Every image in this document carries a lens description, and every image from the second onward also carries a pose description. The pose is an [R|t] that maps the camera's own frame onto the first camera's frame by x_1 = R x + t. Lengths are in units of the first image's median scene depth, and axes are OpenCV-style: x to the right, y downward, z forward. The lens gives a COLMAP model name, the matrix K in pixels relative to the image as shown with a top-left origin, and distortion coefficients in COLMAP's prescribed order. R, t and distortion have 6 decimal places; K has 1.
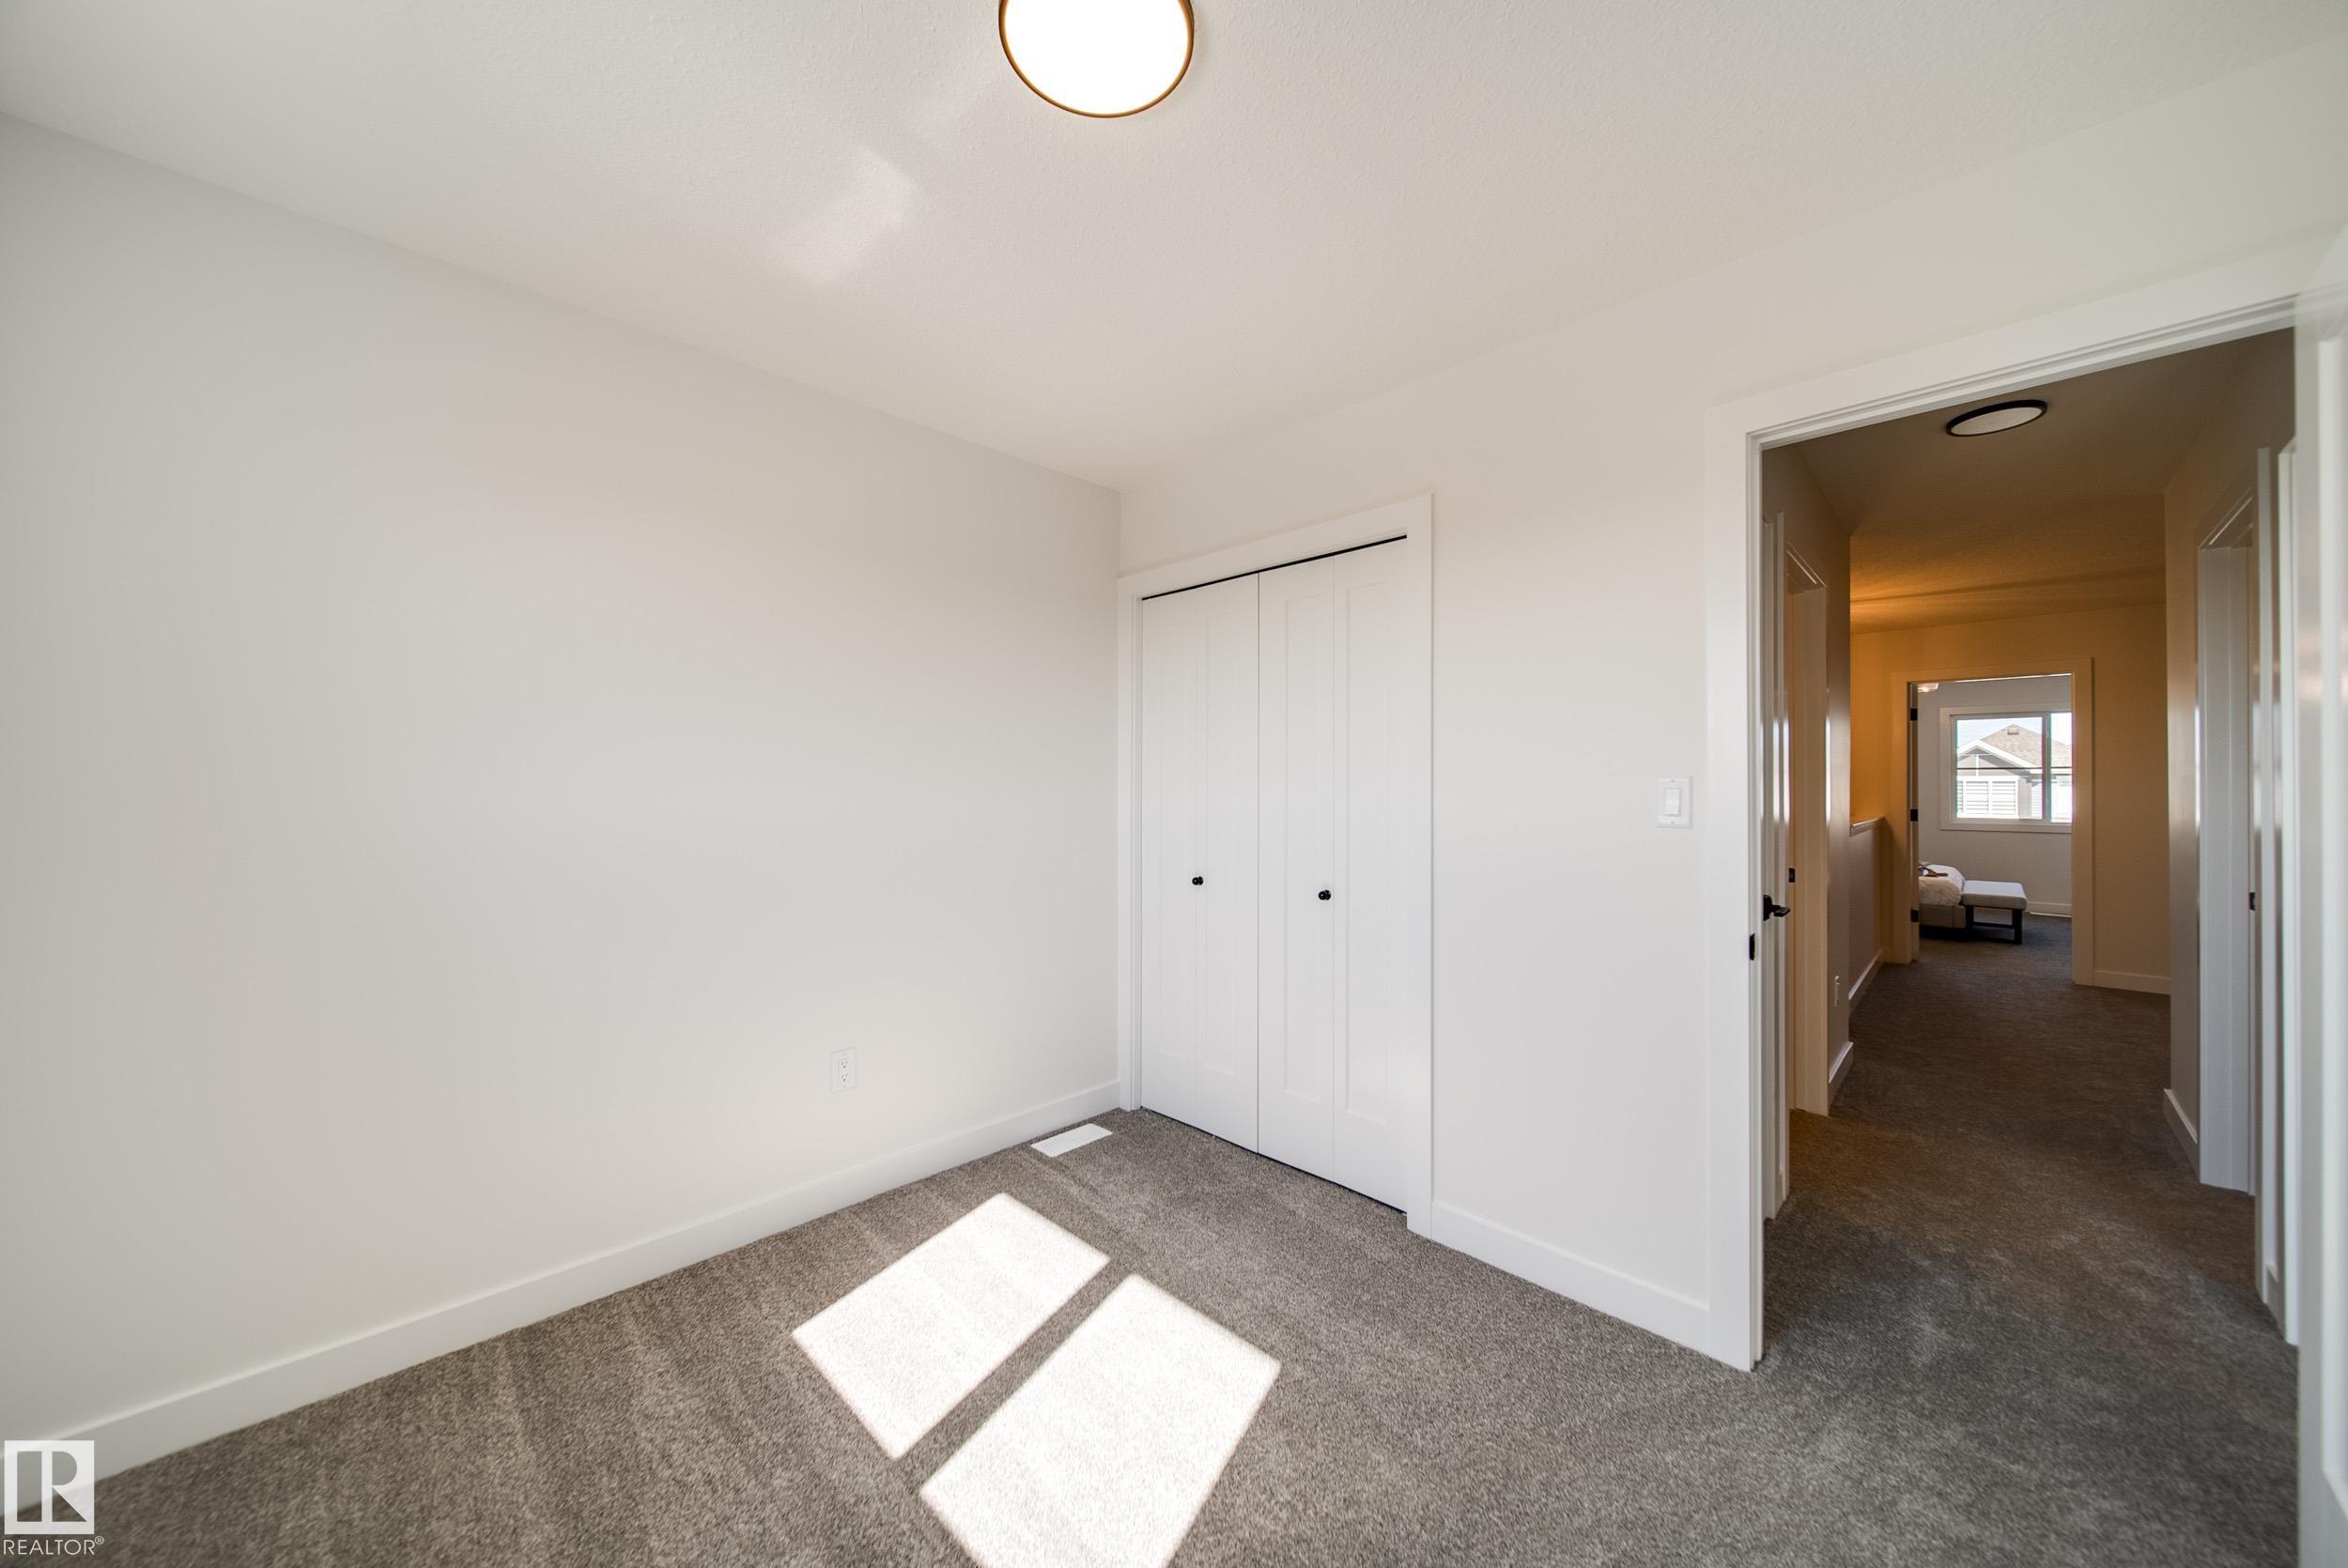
lens RADIAL K [[827.6, 0, 1174.0], [0, 827.6, 784.0], [0, 0, 1]] dist [-0.000535, -0.000468]
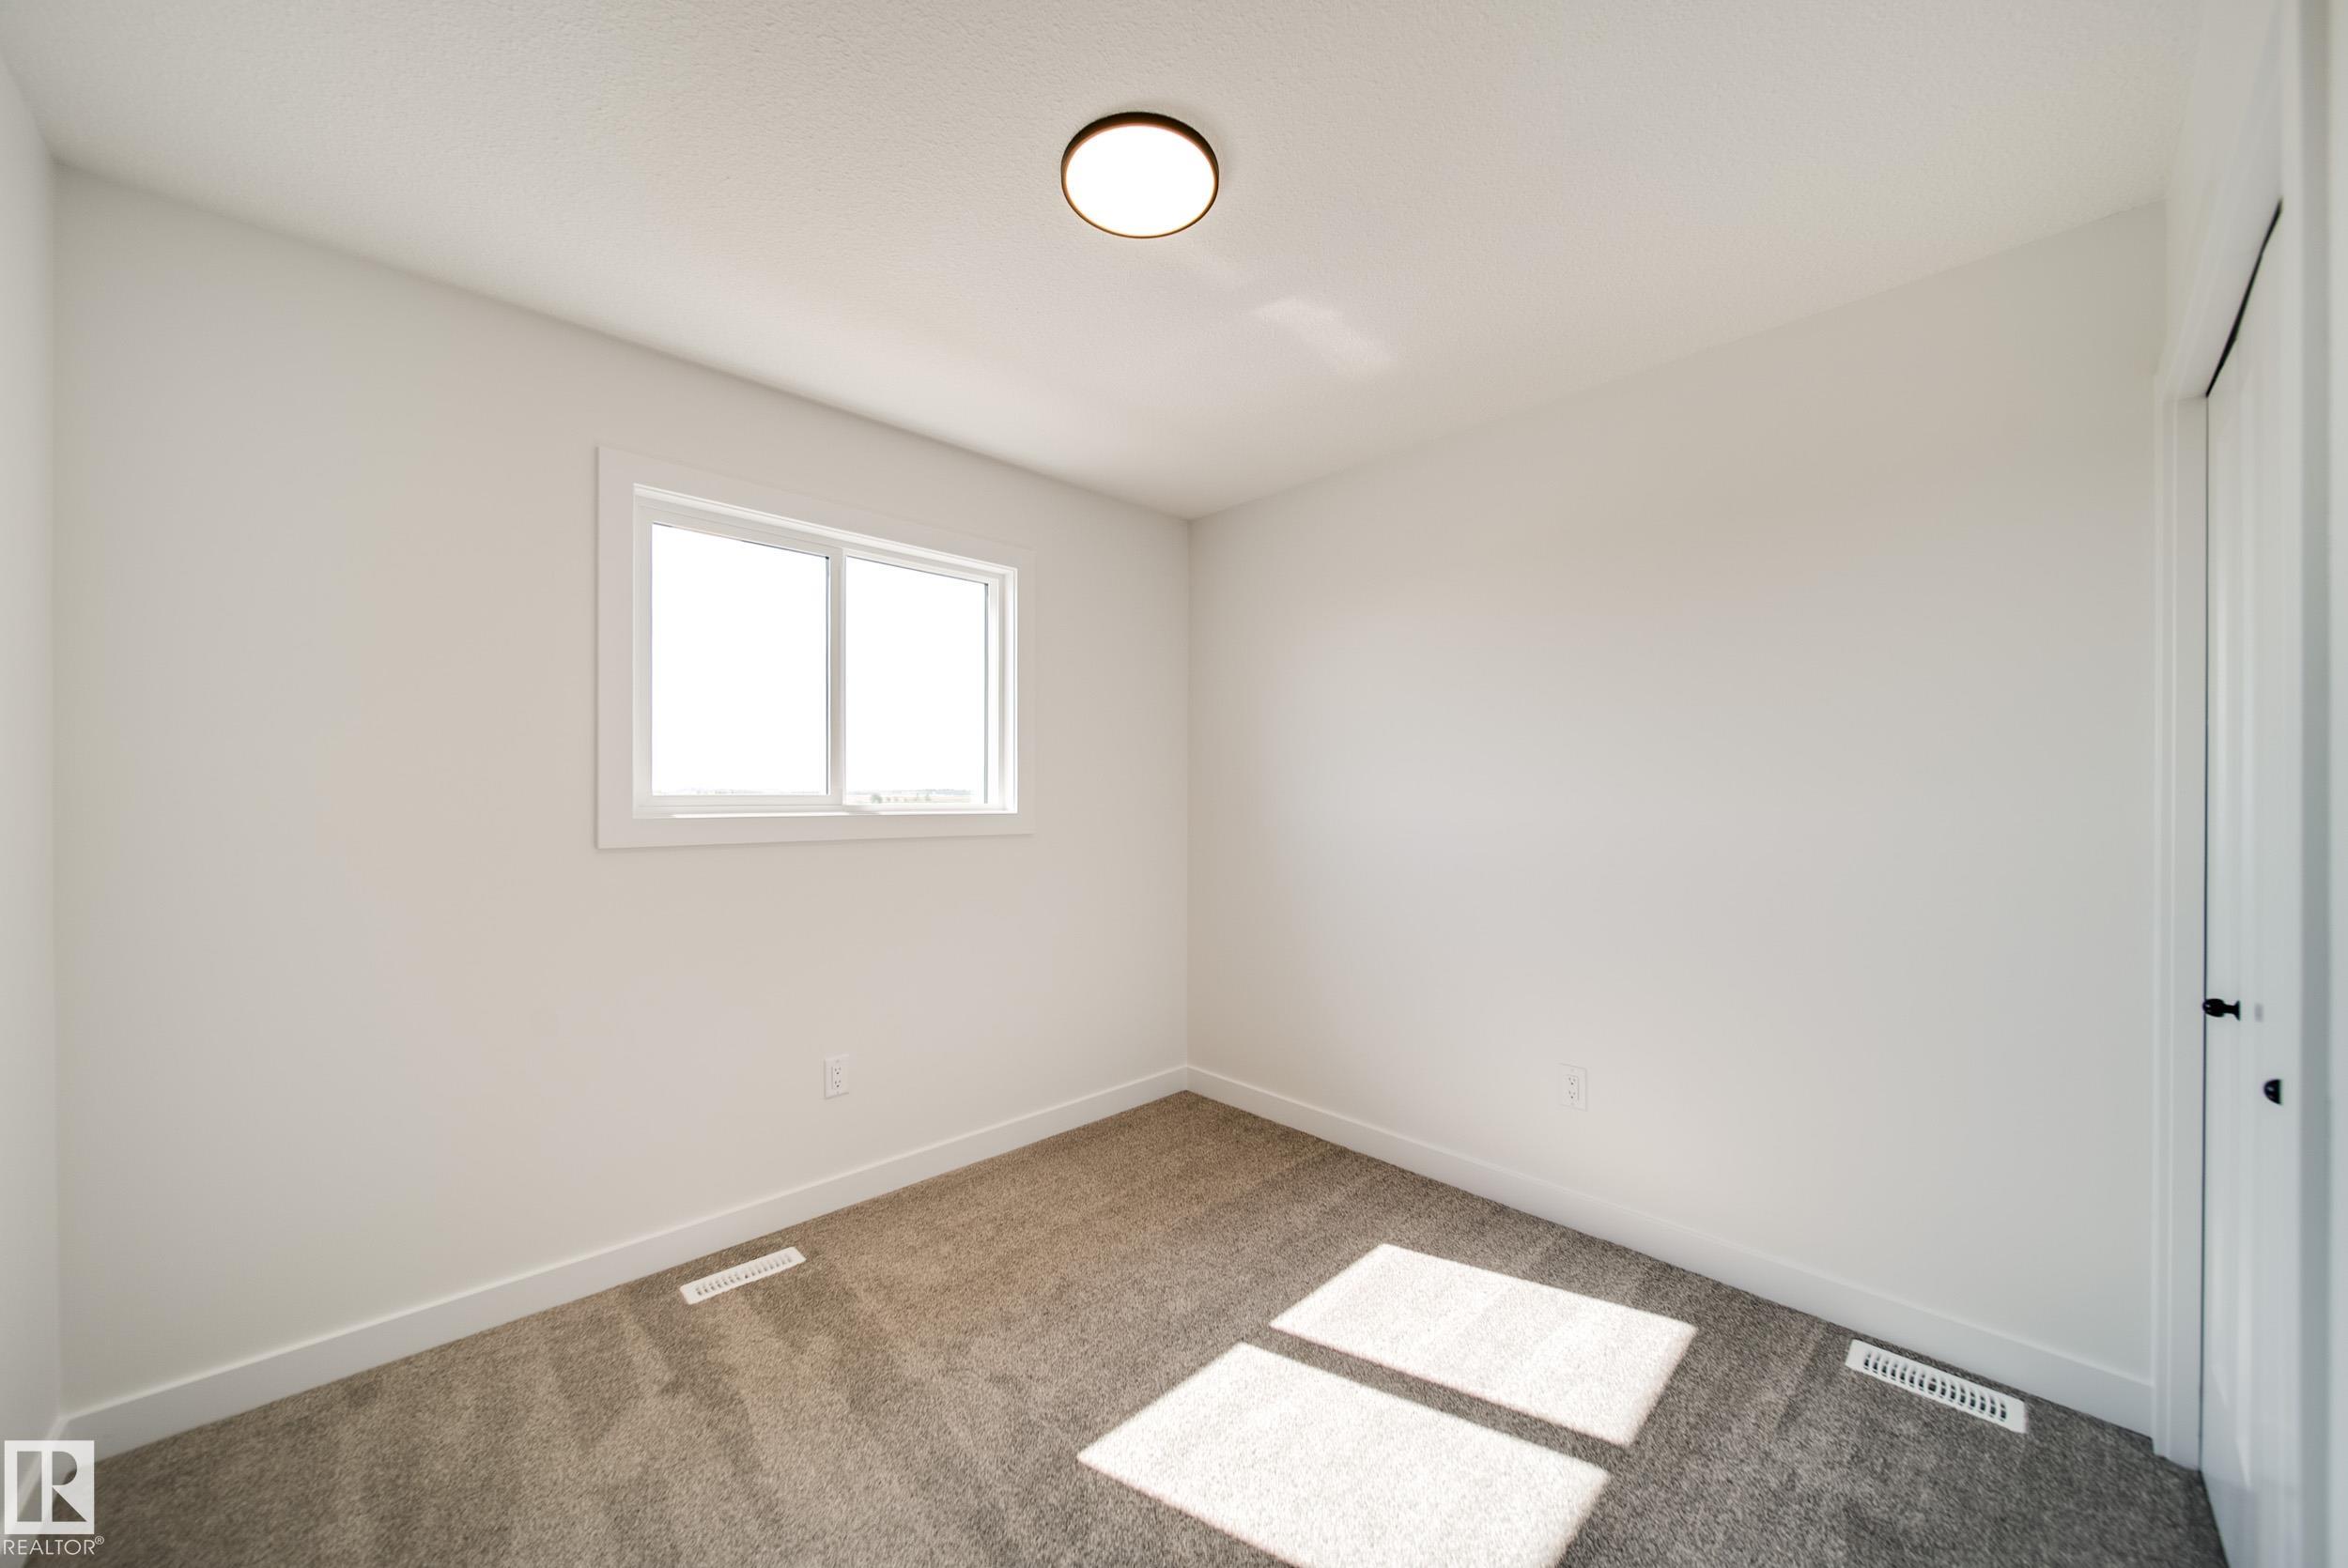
lens RADIAL K [[827.6, 0, 1174.0], [0, 827.6, 784.0], [0, 0, 1]] dist [-0.000535, -0.000468]
pose [[-0.018425, -0.013769, -0.999735, 0.657975], [-0.000693, 0.999905, -0.013759, 0.001448], [0.999830, 0.000439, -0.018433, 0.608196]]
